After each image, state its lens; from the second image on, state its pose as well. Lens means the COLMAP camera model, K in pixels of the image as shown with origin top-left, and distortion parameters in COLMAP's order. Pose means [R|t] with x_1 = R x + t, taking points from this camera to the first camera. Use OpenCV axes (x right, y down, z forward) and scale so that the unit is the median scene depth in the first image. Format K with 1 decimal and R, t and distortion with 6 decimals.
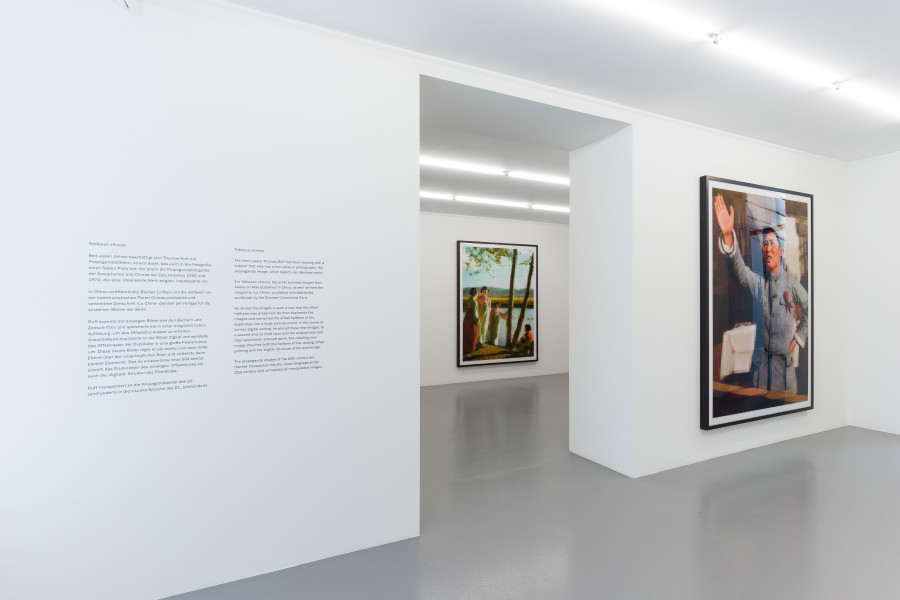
lens RADIAL K [[469.7, 0, 450.0], [0, 469.7, 300.0], [0, 0, 1]] dist [-0.000582, 0.000009]
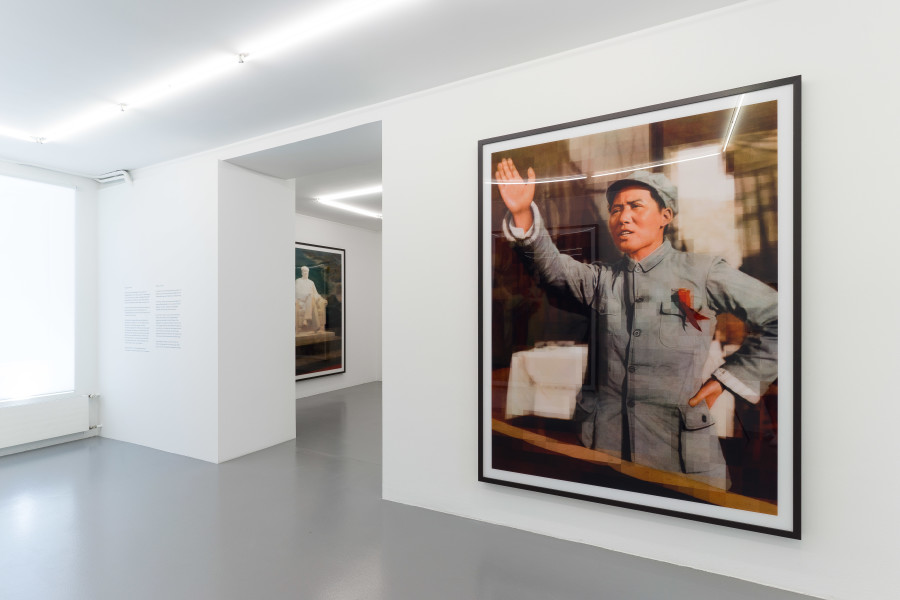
lens RADIAL K [[466.5, 0, 451.7], [0, 466.5, 319.4], [0, 0, 1]] dist [-0.002283, -0.000390]
pose [[0.563808, 0.005792, -0.825886, 1.065994], [0.001000, 0.999970, 0.007695, 0.012454], [0.825906, -0.005164, 0.563785, 0.510825]]
